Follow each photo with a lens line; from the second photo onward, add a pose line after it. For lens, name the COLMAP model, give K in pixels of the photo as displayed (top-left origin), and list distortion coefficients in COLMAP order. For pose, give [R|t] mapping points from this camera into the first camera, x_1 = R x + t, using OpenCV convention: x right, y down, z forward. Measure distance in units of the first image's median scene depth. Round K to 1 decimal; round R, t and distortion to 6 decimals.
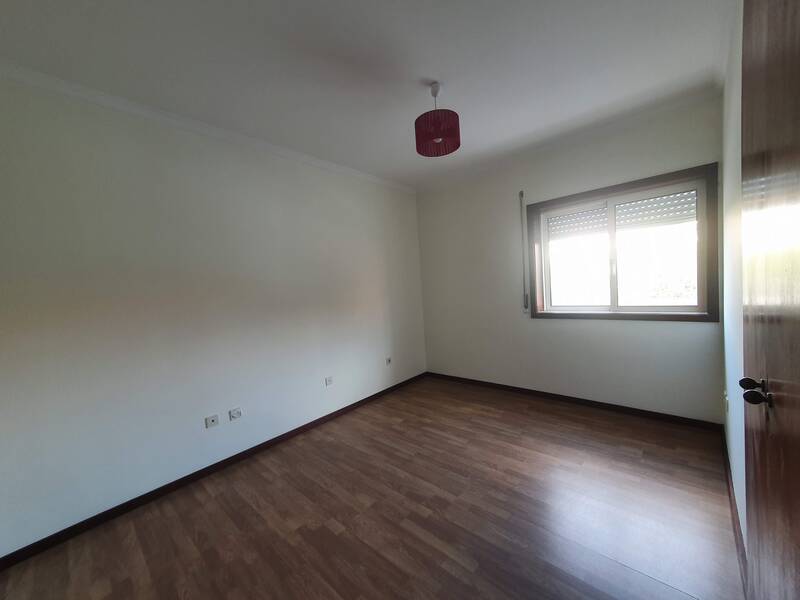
lens RADIAL K [[317.5, 0, 399.8], [0, 317.5, 299.2], [0, 0, 1]] dist [0.003230, 0.000237]
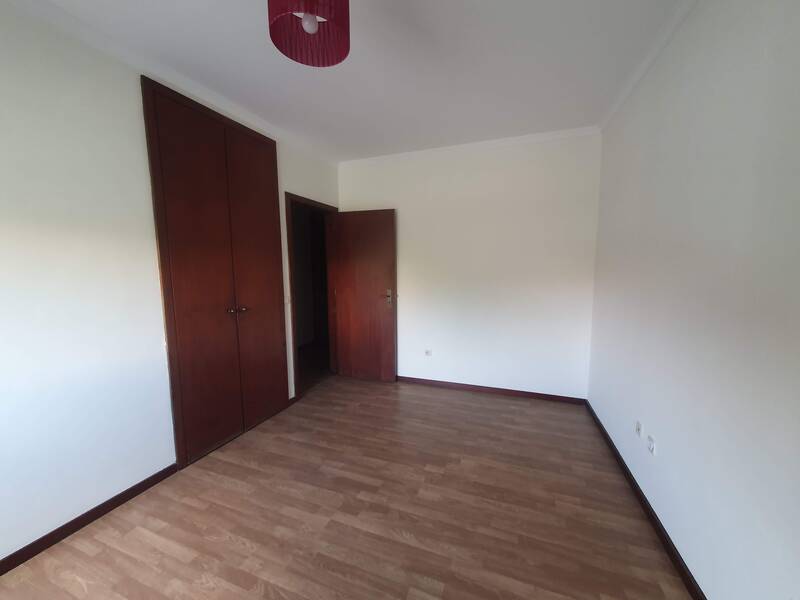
lens RADIAL K [[317.5, 0, 401.2], [0, 317.5, 301.3], [0, 0, 1]] dist [0.003230, 0.000237]
pose [[-0.926813, 0.112512, -0.358273, 0.257272], [0.051362, 0.983075, 0.175857, -0.122708], [0.371995, 0.144585, -0.916905, 1.840151]]
